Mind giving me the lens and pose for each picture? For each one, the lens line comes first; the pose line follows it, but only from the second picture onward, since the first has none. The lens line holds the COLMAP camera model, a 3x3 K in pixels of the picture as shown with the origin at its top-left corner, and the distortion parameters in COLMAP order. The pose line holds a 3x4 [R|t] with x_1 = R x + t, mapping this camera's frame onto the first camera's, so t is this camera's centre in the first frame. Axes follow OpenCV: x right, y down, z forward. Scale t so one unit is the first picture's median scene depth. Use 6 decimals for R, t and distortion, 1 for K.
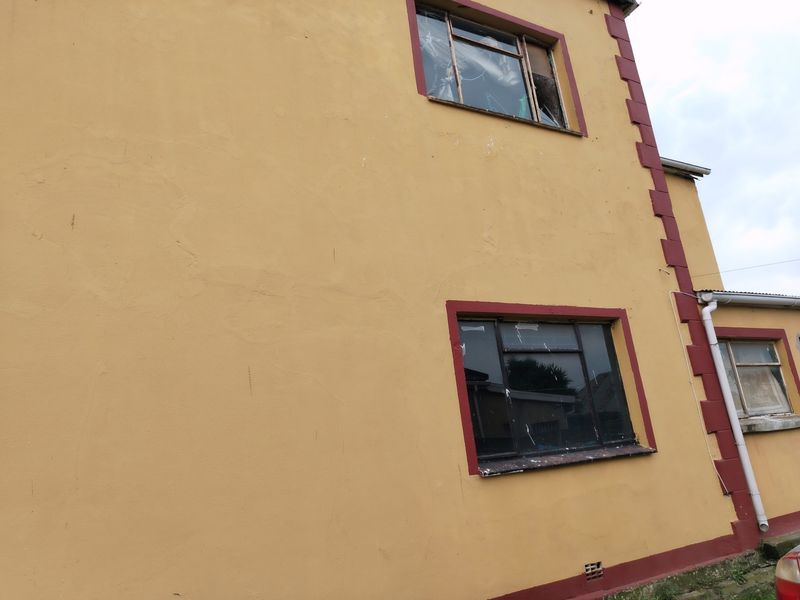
lens RADIAL K [[557.0, 0, 399.9], [0, 557.0, 297.7], [0, 0, 1]] dist [0.004797, 0.001463]
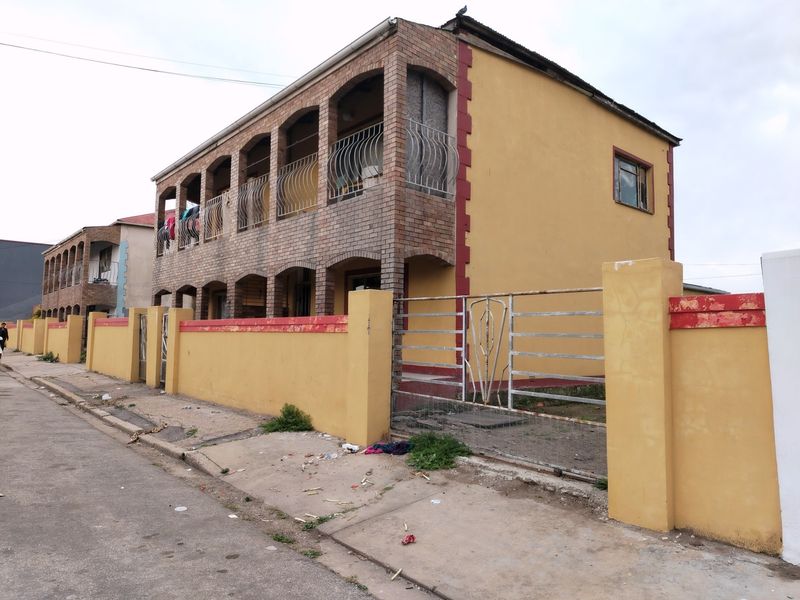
lens RADIAL K [[557.0, 0, 399.9], [0, 557.0, 297.7], [0, 0, 1]] dist [0.004797, 0.001463]
pose [[0.968229, 0.135992, 0.209852, -1.207449], [-0.175172, 0.967741, 0.181088, -0.185489], [-0.178456, -0.212095, 0.960817, -1.225889]]
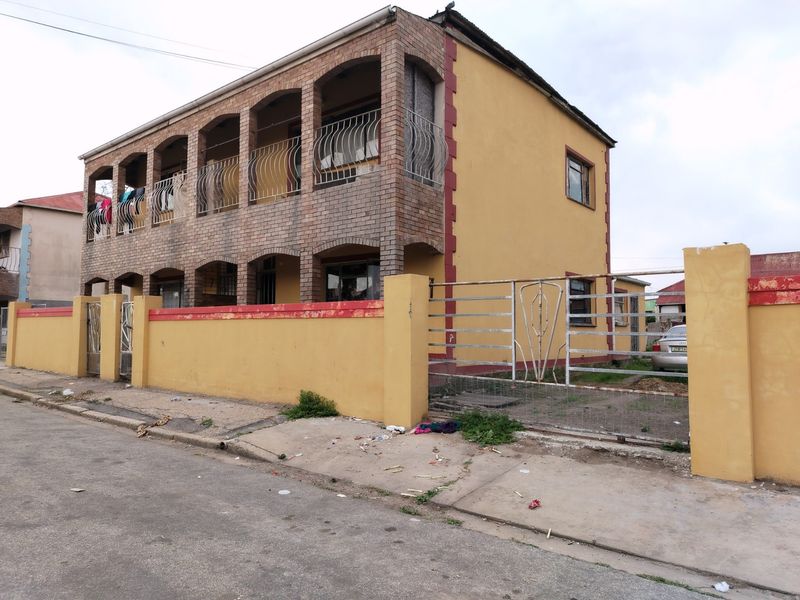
lens RADIAL K [[557.0, 0, 399.9], [0, 557.0, 297.7], [0, 0, 1]] dist [0.004797, 0.001463]
pose [[0.916045, 0.132460, 0.378570, -1.460148], [-0.205955, 0.965291, 0.160611, -0.124145], [-0.344156, -0.225095, 0.911531, -1.181768]]
